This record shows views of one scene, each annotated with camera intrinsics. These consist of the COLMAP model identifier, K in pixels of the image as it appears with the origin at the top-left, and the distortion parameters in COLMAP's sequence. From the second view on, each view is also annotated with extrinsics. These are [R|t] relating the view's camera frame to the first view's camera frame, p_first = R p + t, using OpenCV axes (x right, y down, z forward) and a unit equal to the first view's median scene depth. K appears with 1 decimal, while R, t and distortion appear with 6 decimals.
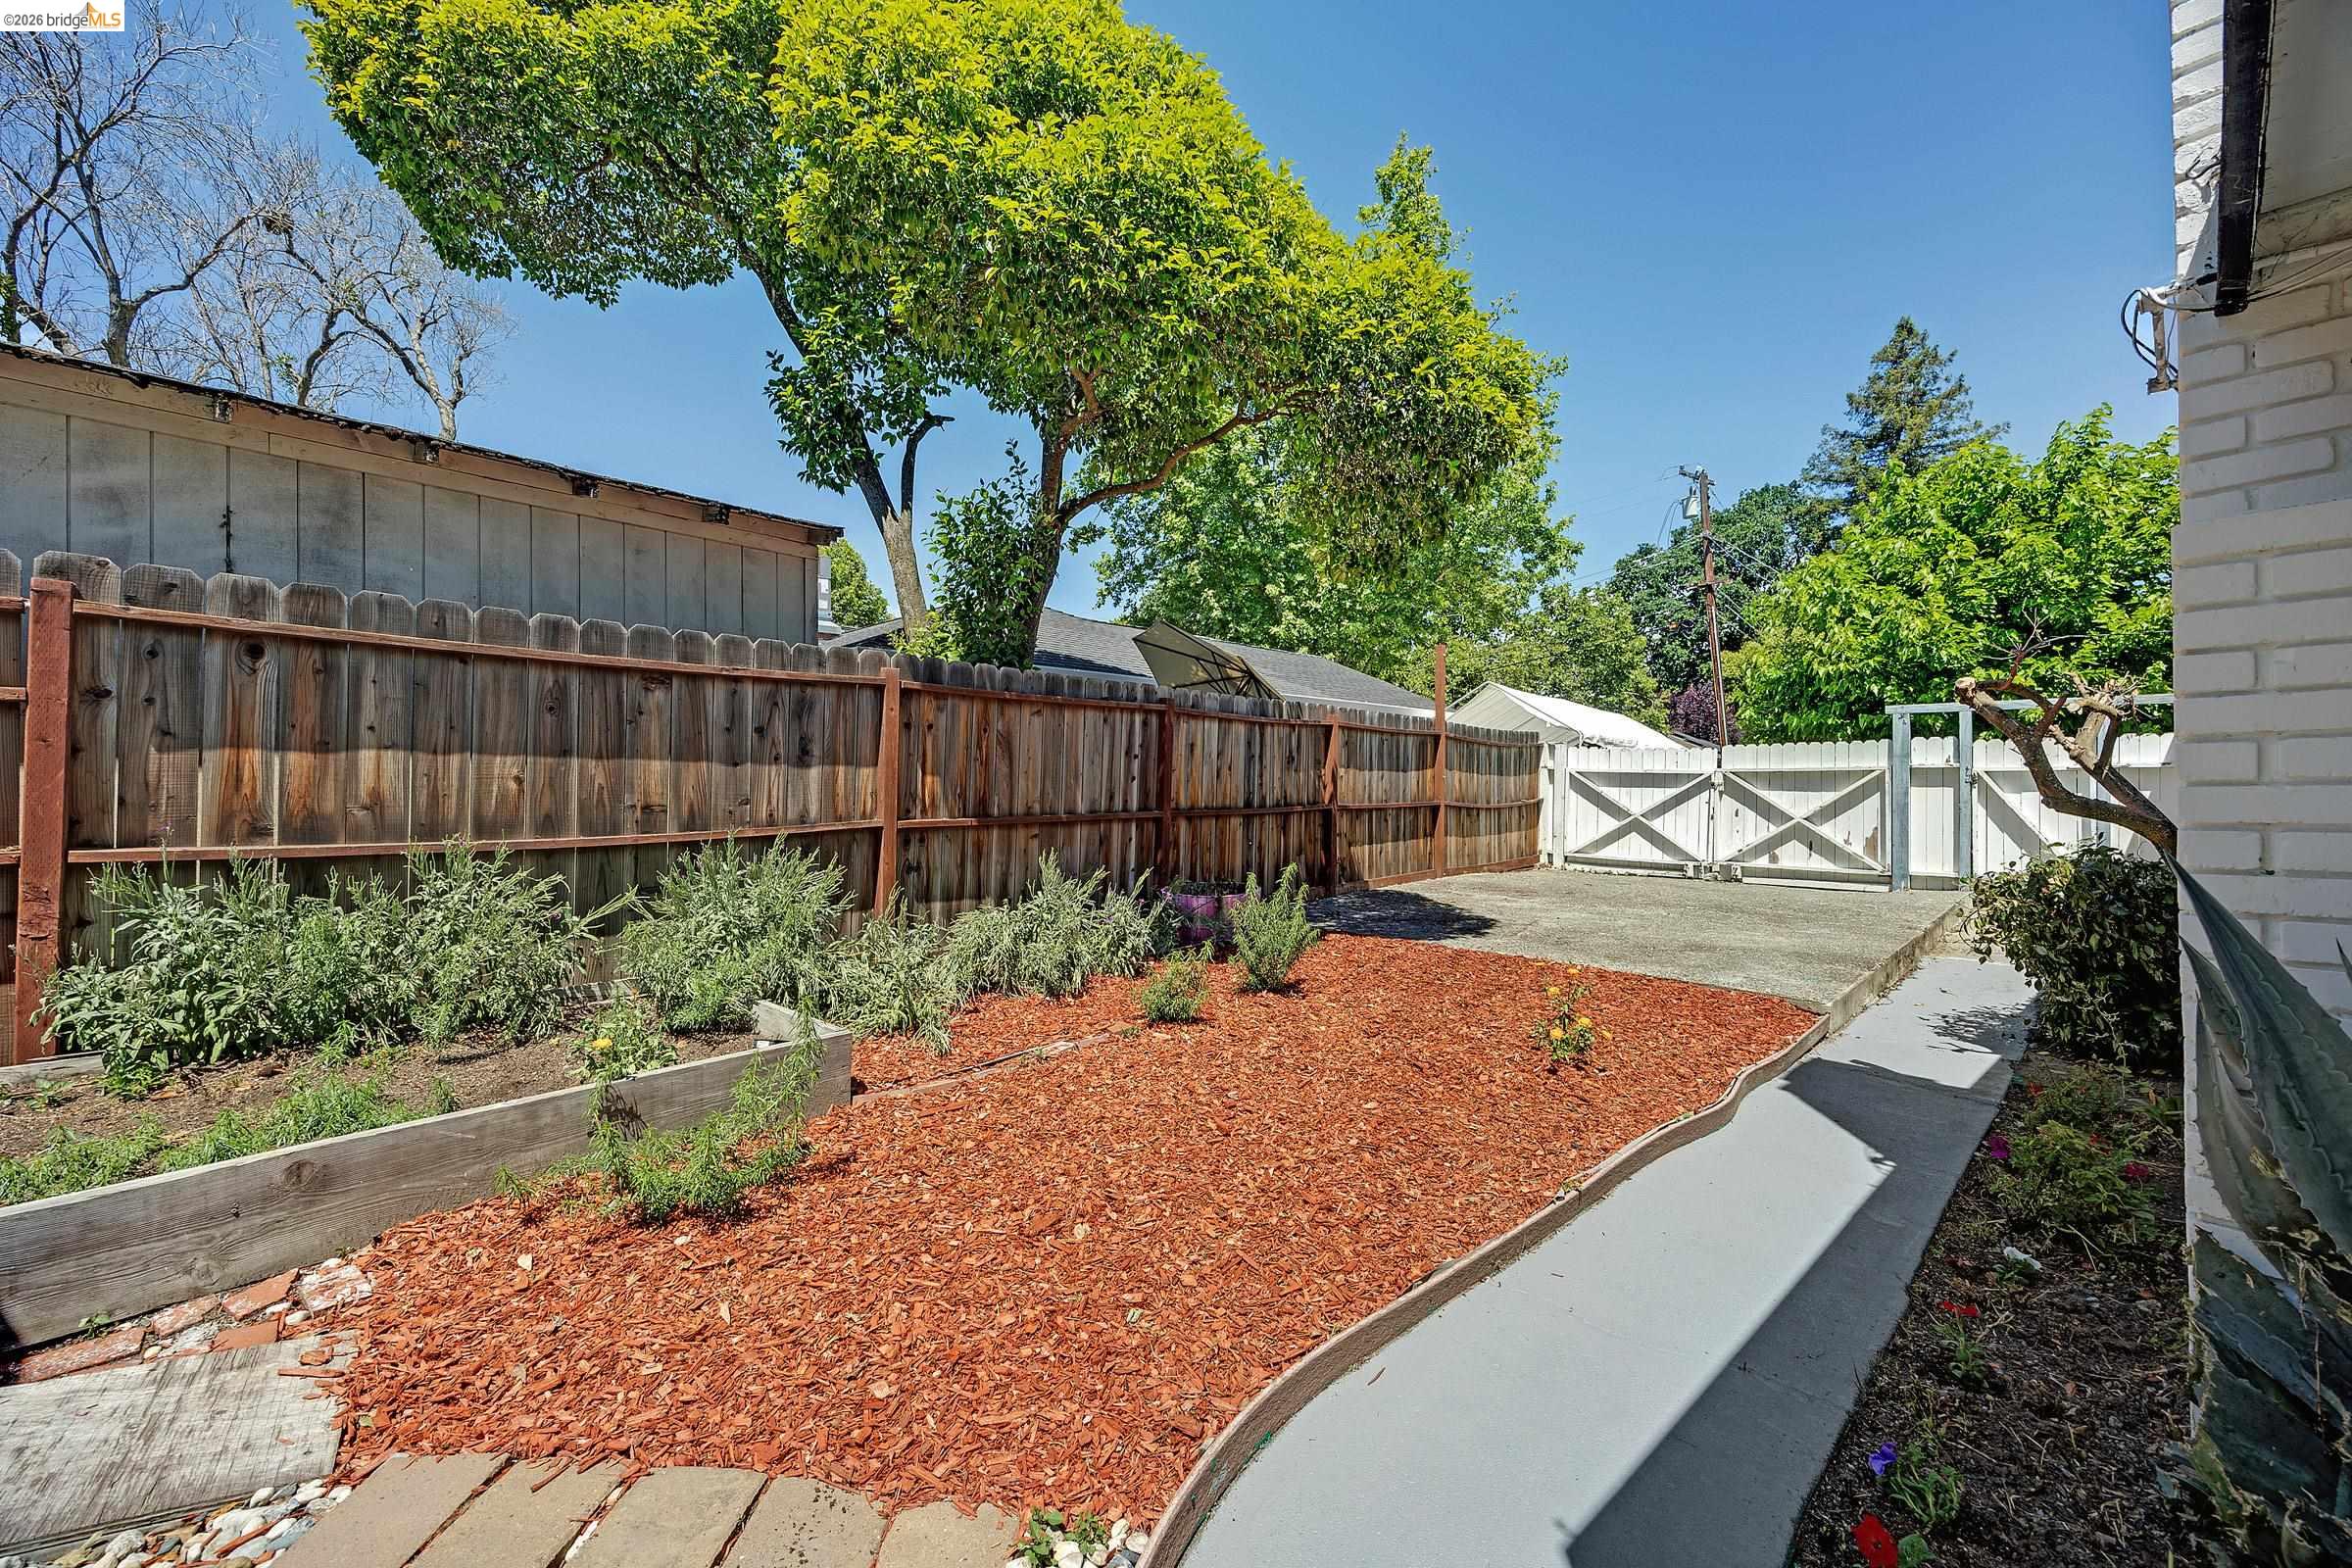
lens RADIAL K [[903.3, 0, 1167.4], [0, 903.3, 778.8], [0, 0, 1]] dist [-0.001908, -0.000144]
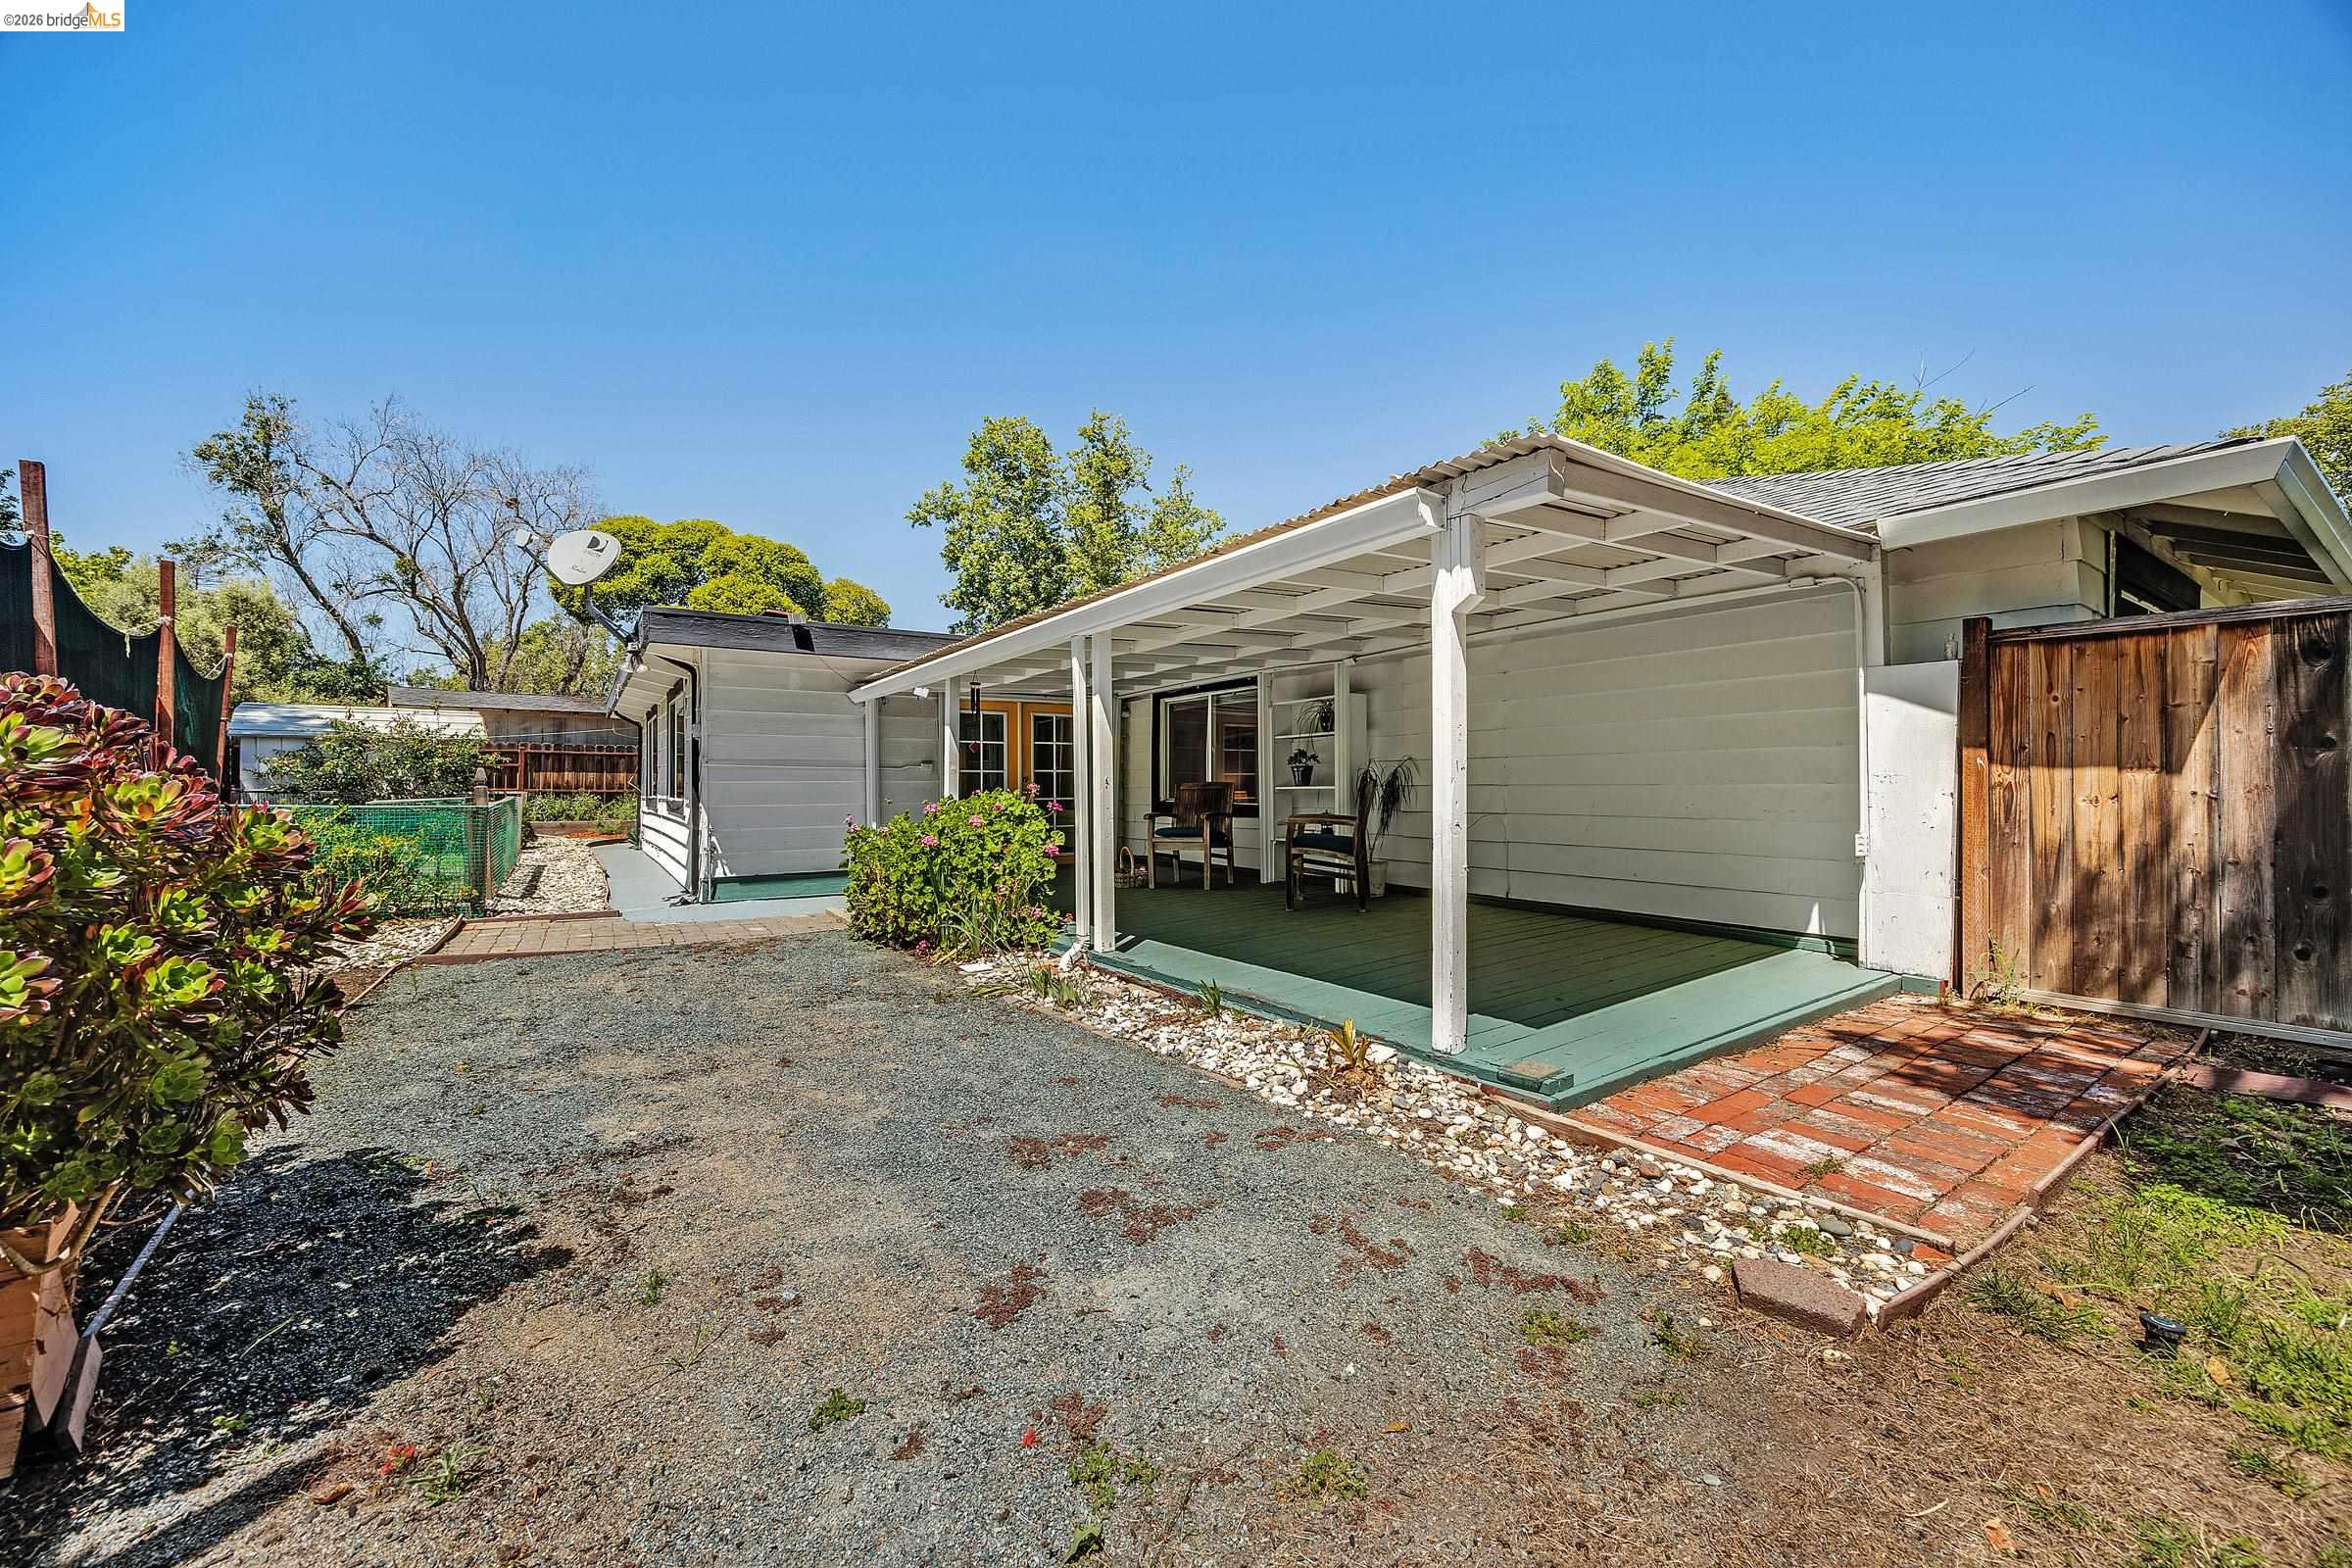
lens RADIAL K [[903.3, 0, 1188.8], [0, 903.3, 780.0], [0, 0, 1]] dist [-0.001908, -0.000144]
pose [[0.994872, -0.002379, -0.101115, 3.448905], [0.002257, 0.999997, -0.001324, 0.028254], [0.101118, 0.001089, 0.994874, -4.094187]]
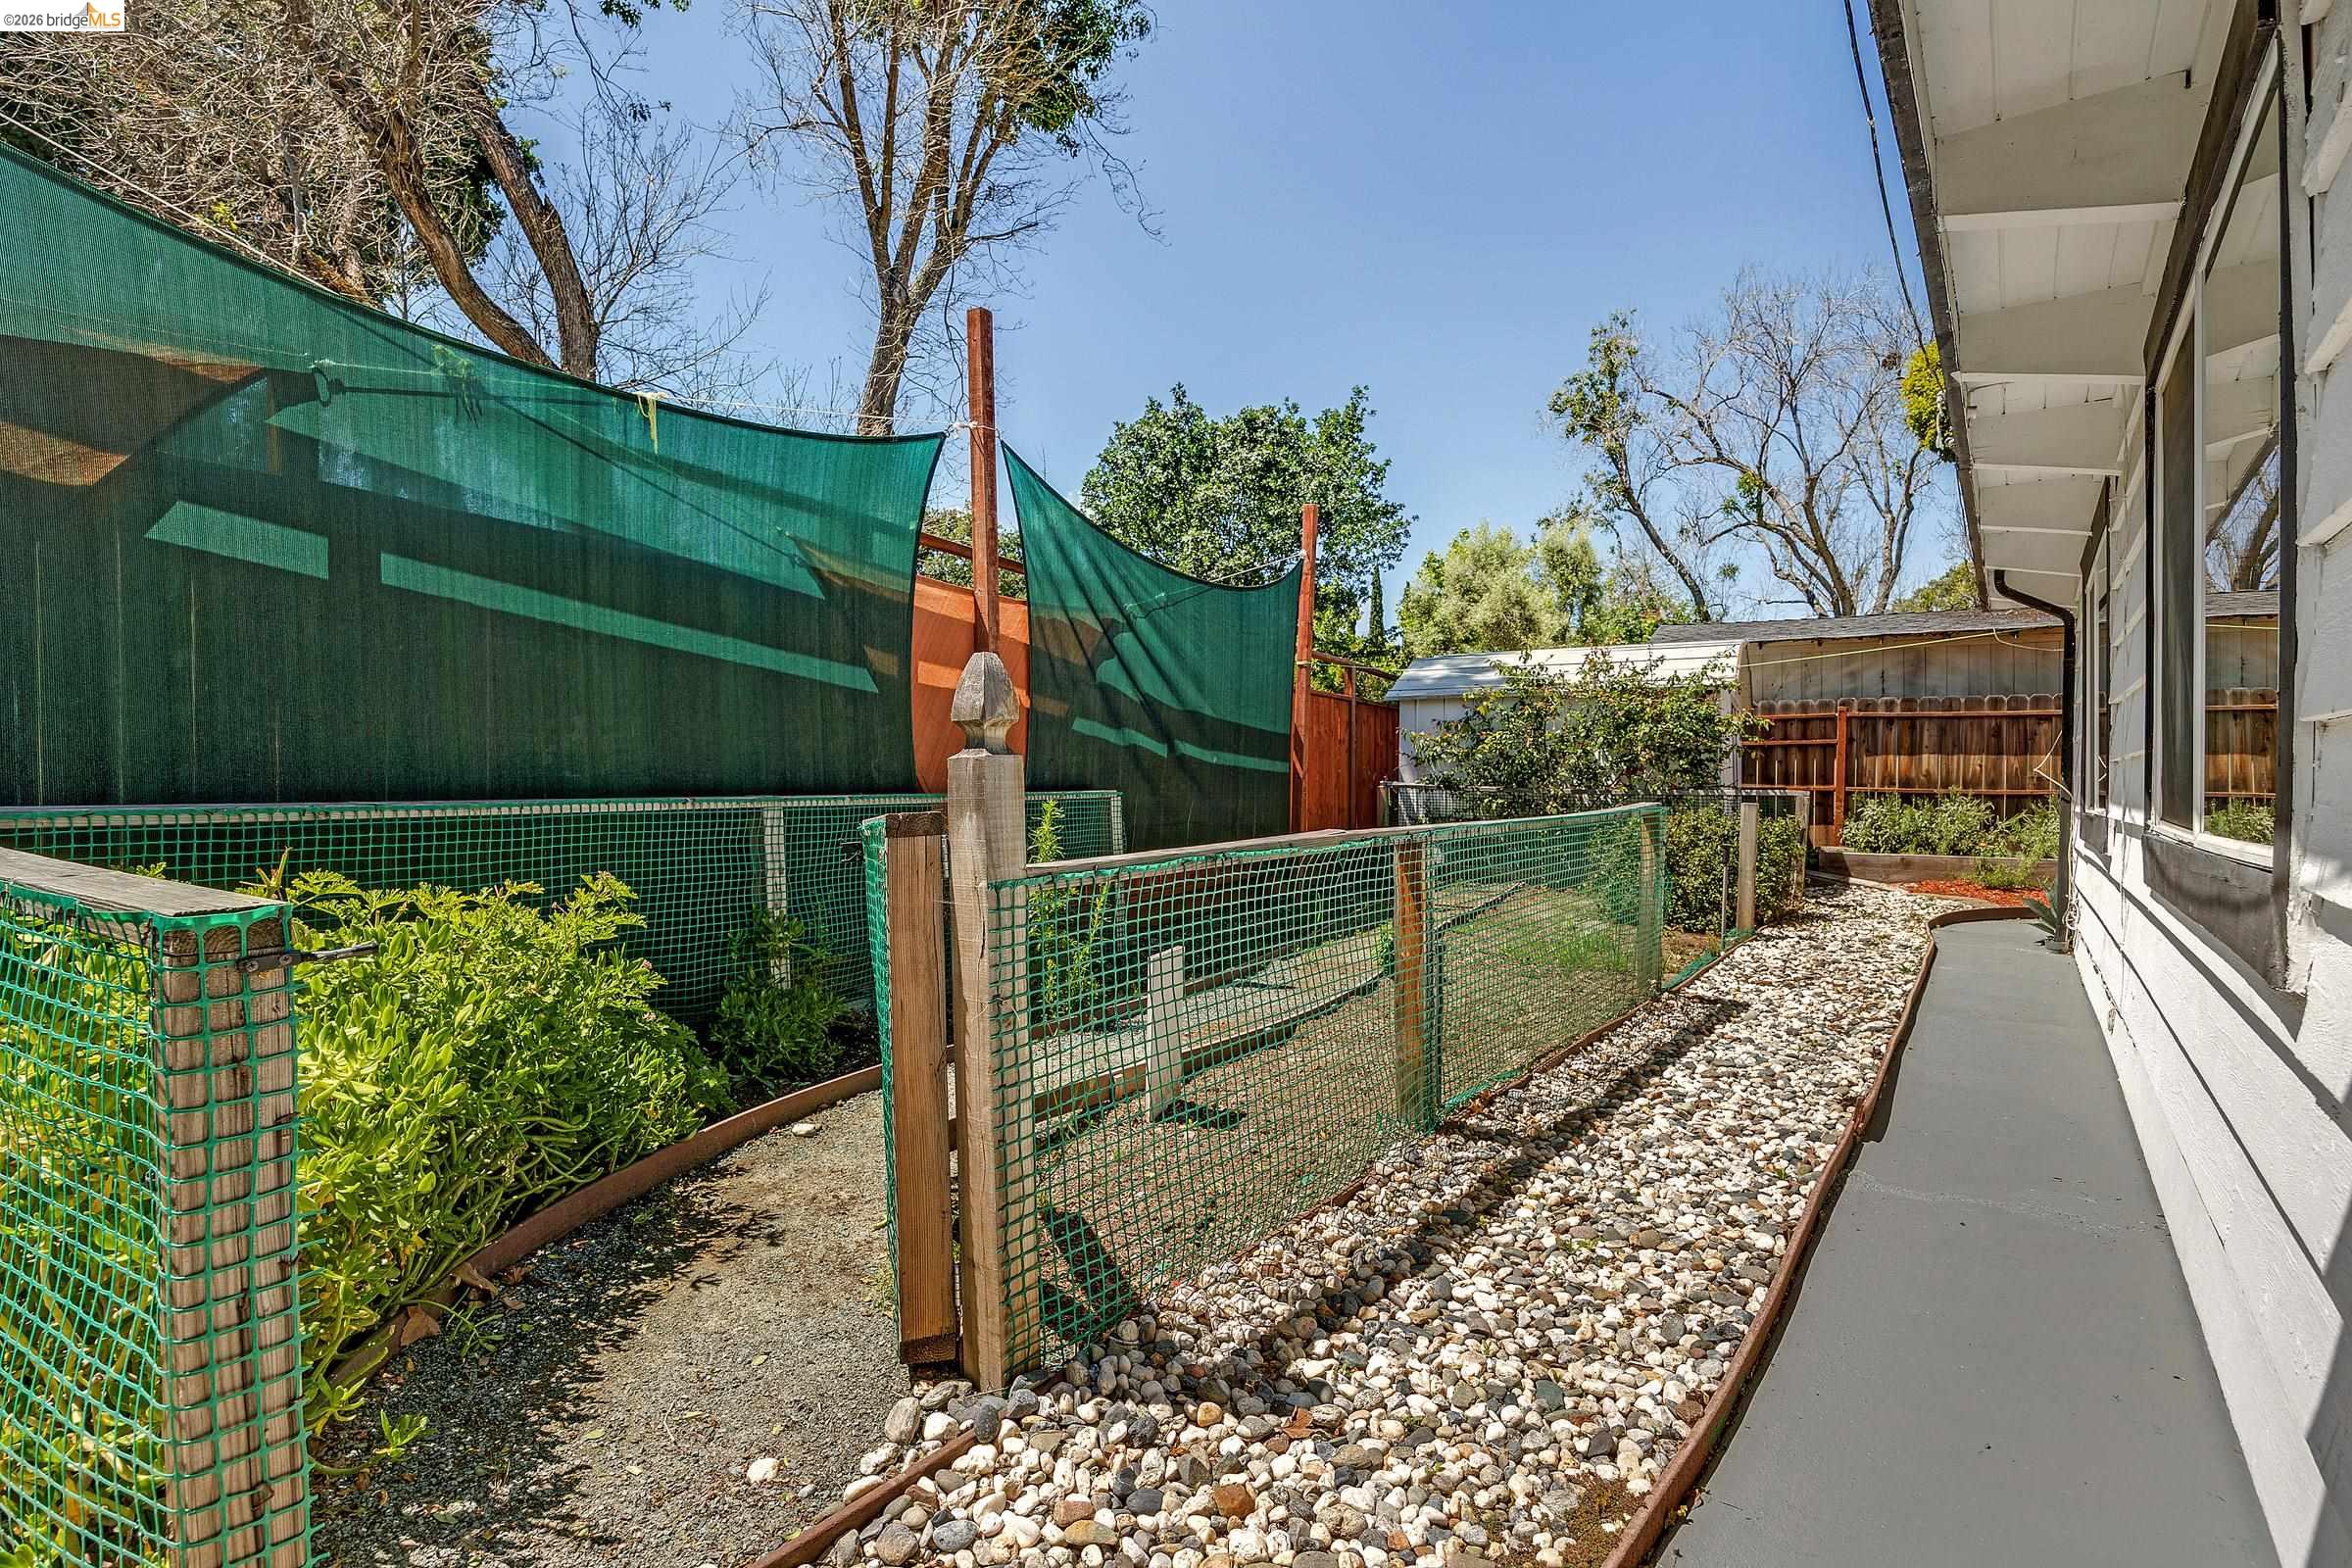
lens RADIAL K [[1124.7, 0, 1174.5], [0, 1124.7, 785.9], [0, 0, 1]] dist [-0.016169, -0.000109]
pose [[0.222042, 0.004347, -0.975027, 1.926098], [-0.000638, 0.999990, 0.004313, 0.049015], [0.975037, -0.000335, 0.222043, -1.989606]]
